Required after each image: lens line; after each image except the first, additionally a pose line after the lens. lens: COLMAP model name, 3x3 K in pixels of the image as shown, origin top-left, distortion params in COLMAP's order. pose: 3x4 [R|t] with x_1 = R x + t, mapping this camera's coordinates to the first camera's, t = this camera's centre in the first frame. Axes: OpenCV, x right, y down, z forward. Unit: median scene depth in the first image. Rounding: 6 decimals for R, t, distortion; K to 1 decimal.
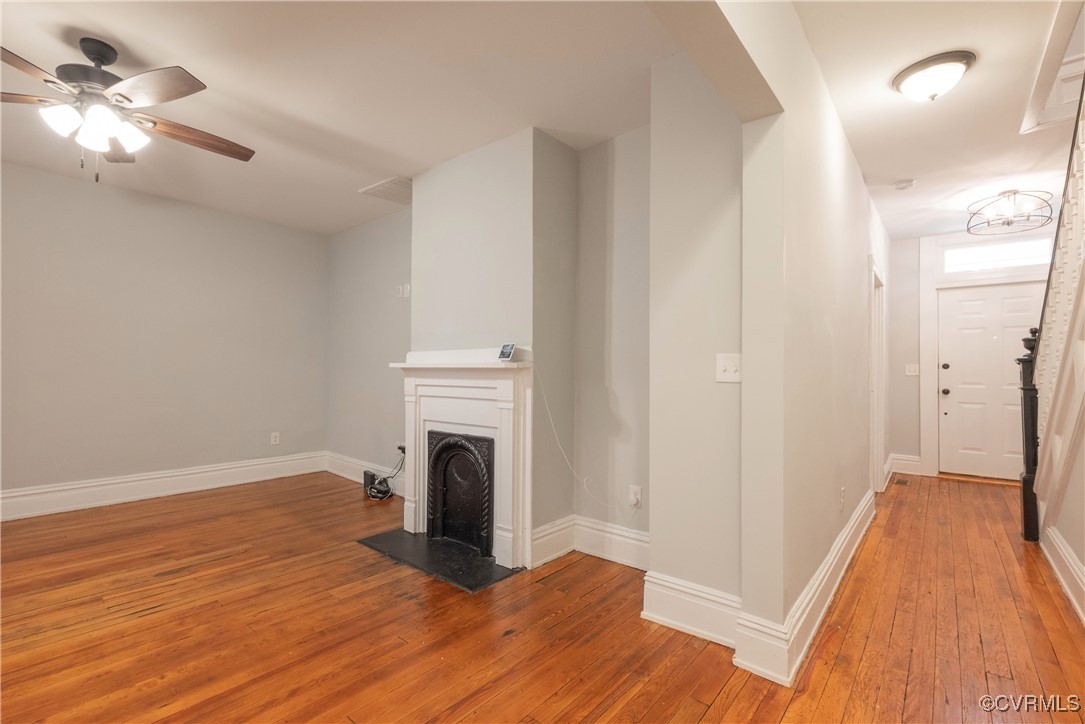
lens RADIAL K [[478.4, 0, 541.2], [0, 478.4, 363.4], [0, 0, 1]] dist [-0.000287, 0.000304]
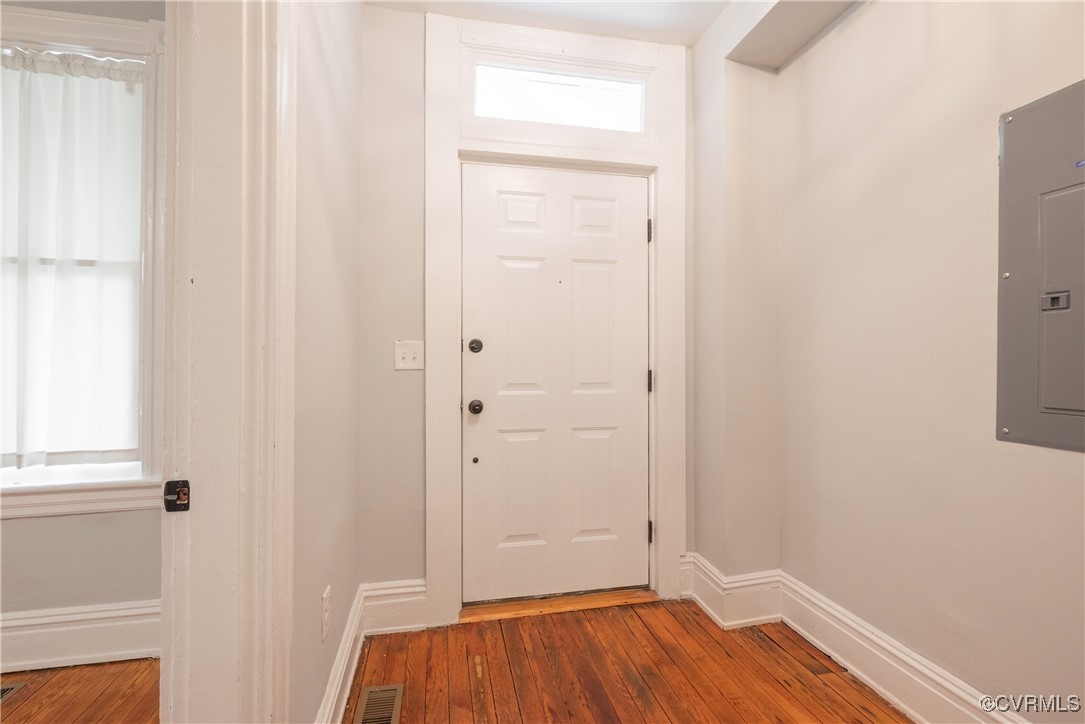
lens RADIAL K [[478.4, 0, 541.2], [0, 478.4, 363.4], [0, 0, 1]] dist [-0.000287, 0.000304]
pose [[0.636669, -0.011000, 0.771059, 0.748657], [-0.005220, 0.999814, 0.018573, 0.017862], [-0.771120, -0.015850, 0.636493, 0.922368]]
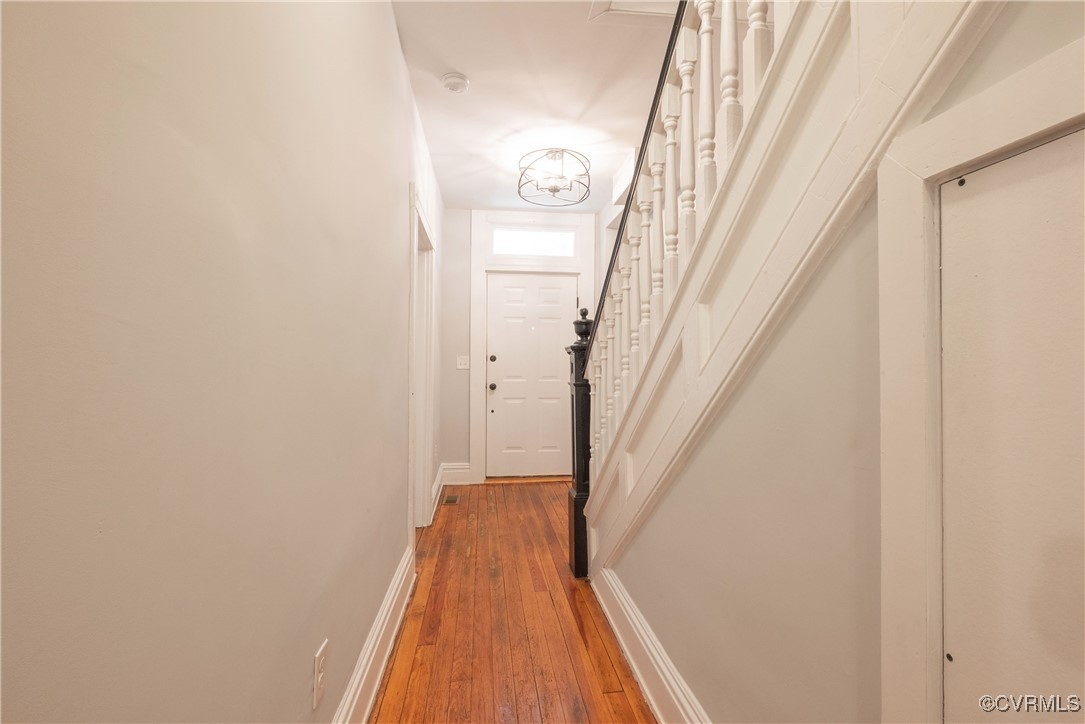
lens RADIAL K [[478.4, 0, 541.2], [0, 478.4, 363.4], [0, 0, 1]] dist [-0.000287, 0.000304]
pose [[0.682445, 0.002446, 0.730933, 0.335142], [-0.010948, 0.999916, 0.006876, 0.011029], [-0.730855, -0.012695, 0.682415, 0.428500]]
